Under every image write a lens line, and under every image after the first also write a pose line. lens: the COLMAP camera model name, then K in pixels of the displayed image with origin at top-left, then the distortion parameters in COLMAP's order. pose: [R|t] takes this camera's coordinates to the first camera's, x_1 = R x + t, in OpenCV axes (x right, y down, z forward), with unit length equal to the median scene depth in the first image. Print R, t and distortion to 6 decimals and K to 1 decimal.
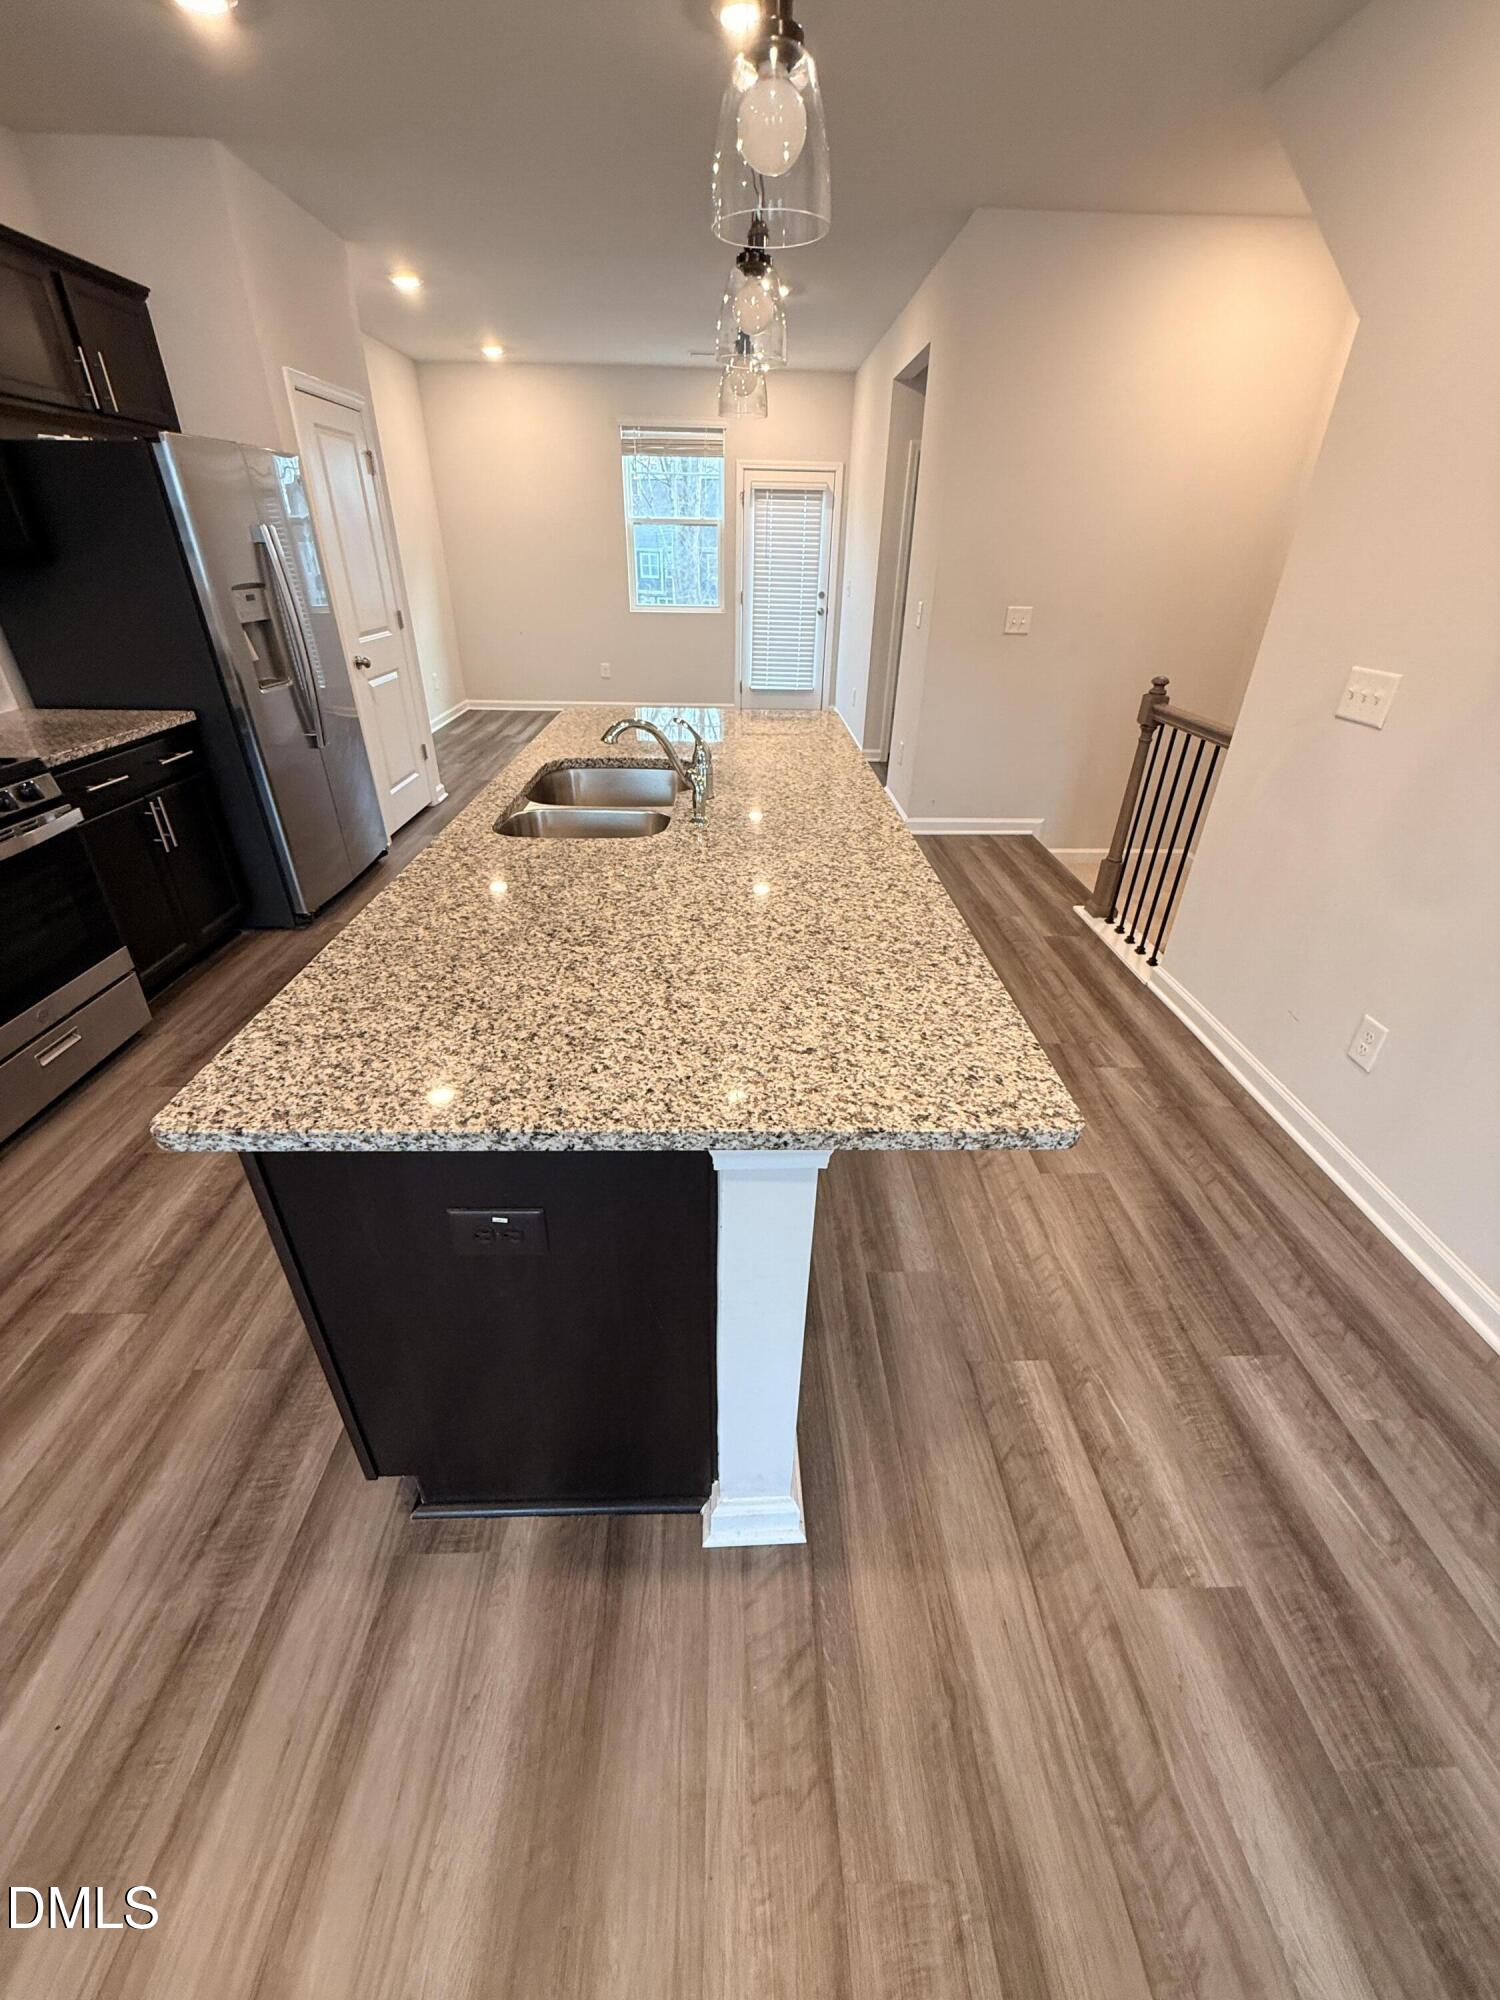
lens RADIAL K [[795.0, 0, 751.3], [0, 795.0, 995.6], [0, 0, 1]] dist [0.000967, -0.000437]
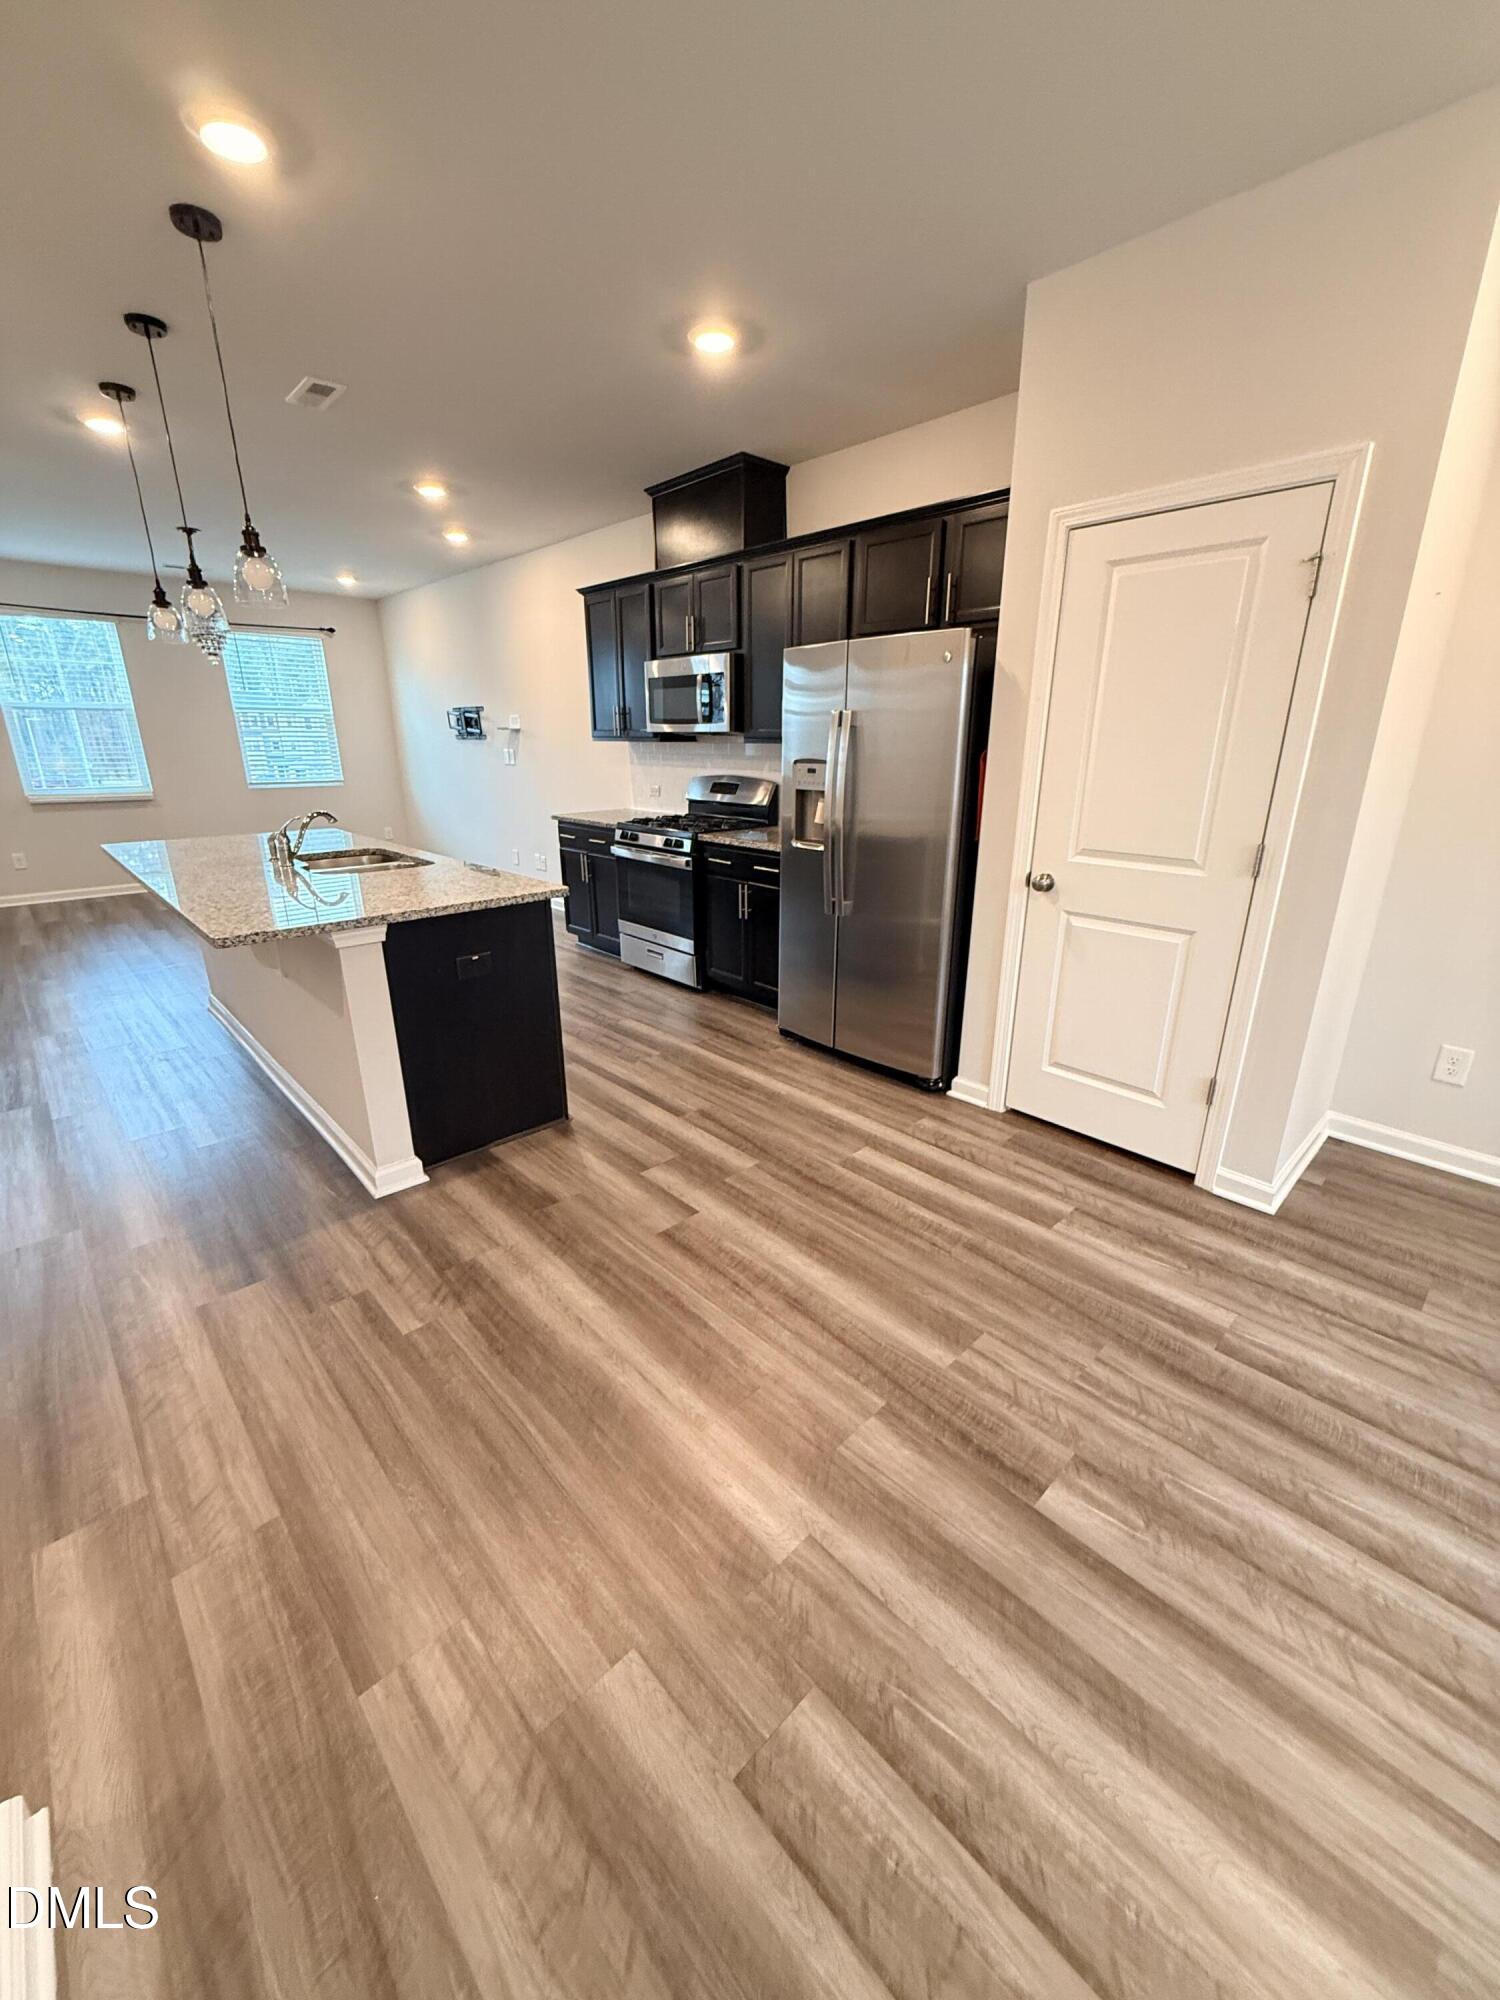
lens RADIAL K [[795.0, 0, 754.7], [0, 795.0, 996.7], [0, 0, 1]] dist [0.000967, -0.000437]
pose [[-0.739808, 0.186403, -0.646481, 0.291895], [-0.349551, 0.714519, 0.606034, -1.214418], [0.574889, 0.674327, -0.463450, 2.217971]]
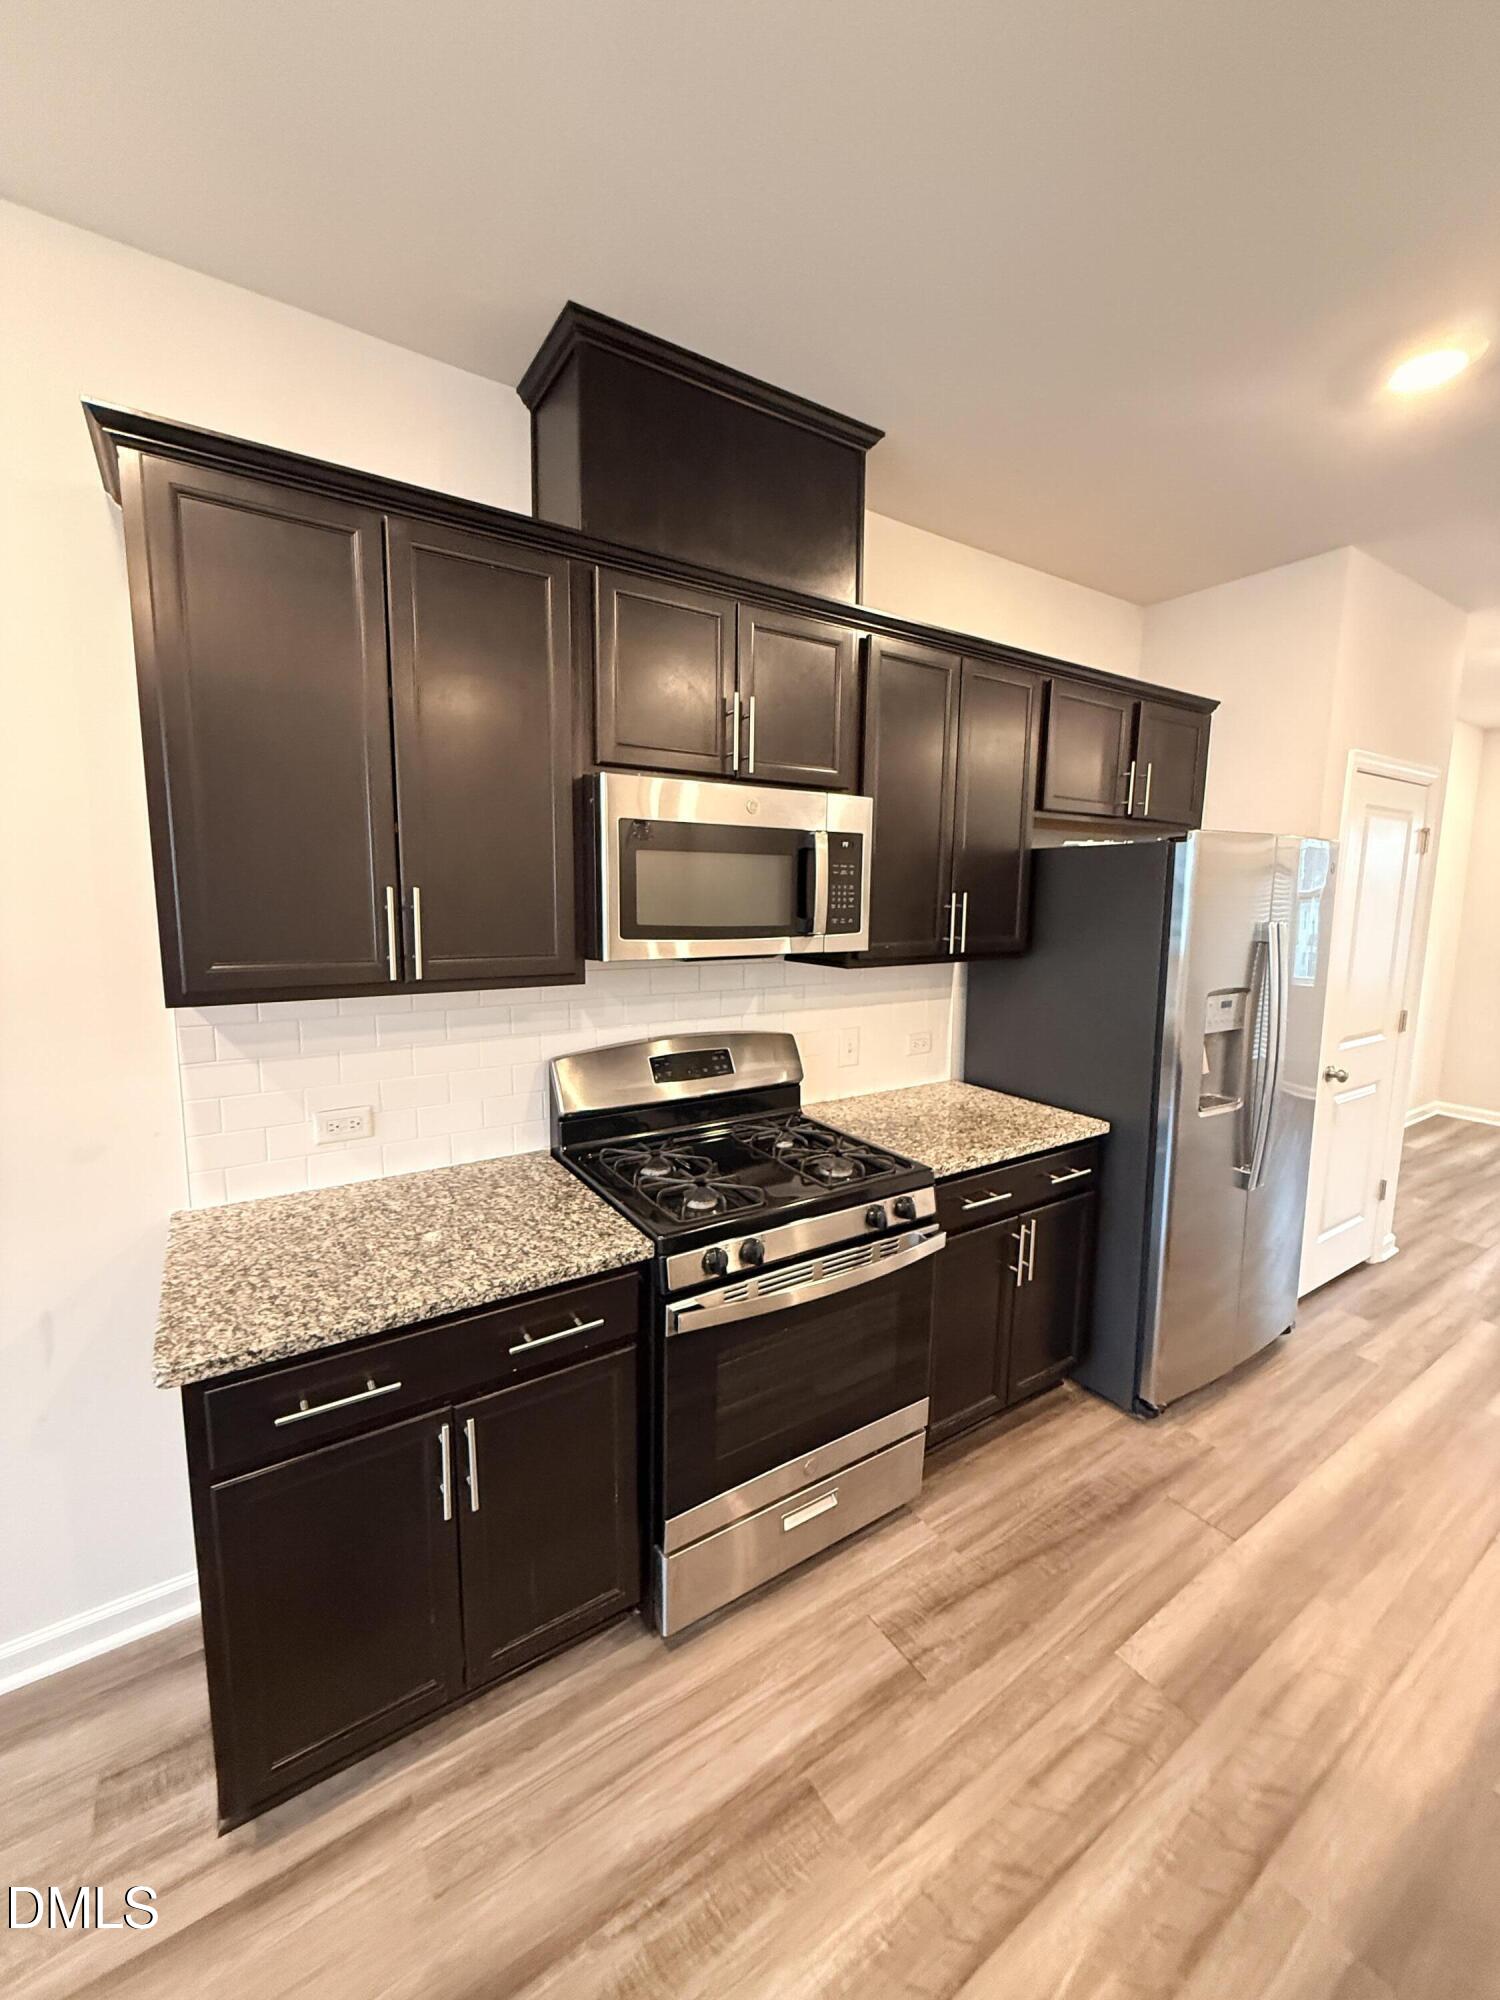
lens RADIAL K [[795.0, 0, 751.4], [0, 795.0, 994.0], [0, 0, 1]] dist [0.000967, -0.000437]
pose [[0.533677, 0.102055, -0.839508, -0.295385], [-0.420878, 0.893076, -0.158986, -0.248296], [0.733519, 0.438178, 0.519567, 0.326953]]
